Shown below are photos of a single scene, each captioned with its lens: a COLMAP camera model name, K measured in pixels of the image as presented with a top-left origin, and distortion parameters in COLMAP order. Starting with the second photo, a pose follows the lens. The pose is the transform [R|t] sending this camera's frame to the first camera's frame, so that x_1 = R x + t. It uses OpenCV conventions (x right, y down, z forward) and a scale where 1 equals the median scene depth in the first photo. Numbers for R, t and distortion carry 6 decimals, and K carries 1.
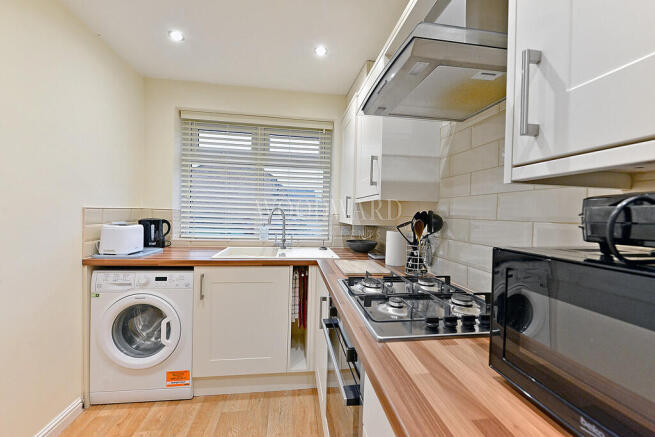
lens RADIAL K [[260.0, 0, 328.4], [0, 260.0, 221.6], [0, 0, 1]] dist [0.003313, 0.000153]
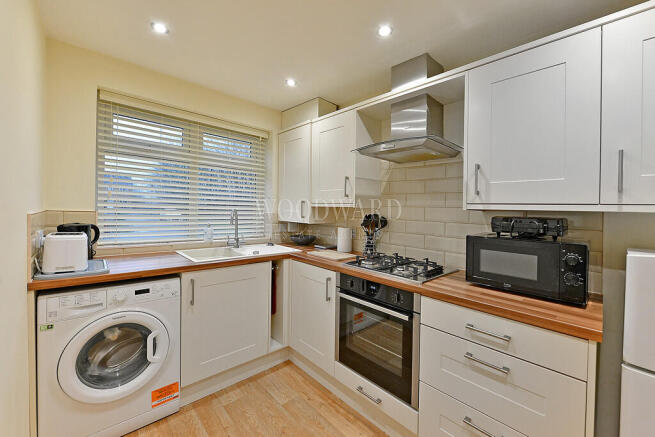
lens RADIAL K [[260.0, 0, 328.7], [0, 260.0, 213.5], [0, 0, 1]] dist [0.003313, 0.000153]
pose [[0.821777, -0.012683, 0.569668, -0.617563], [0.012587, 0.999912, 0.004105, -0.045899], [-0.569670, 0.003797, 0.821864, -0.109985]]
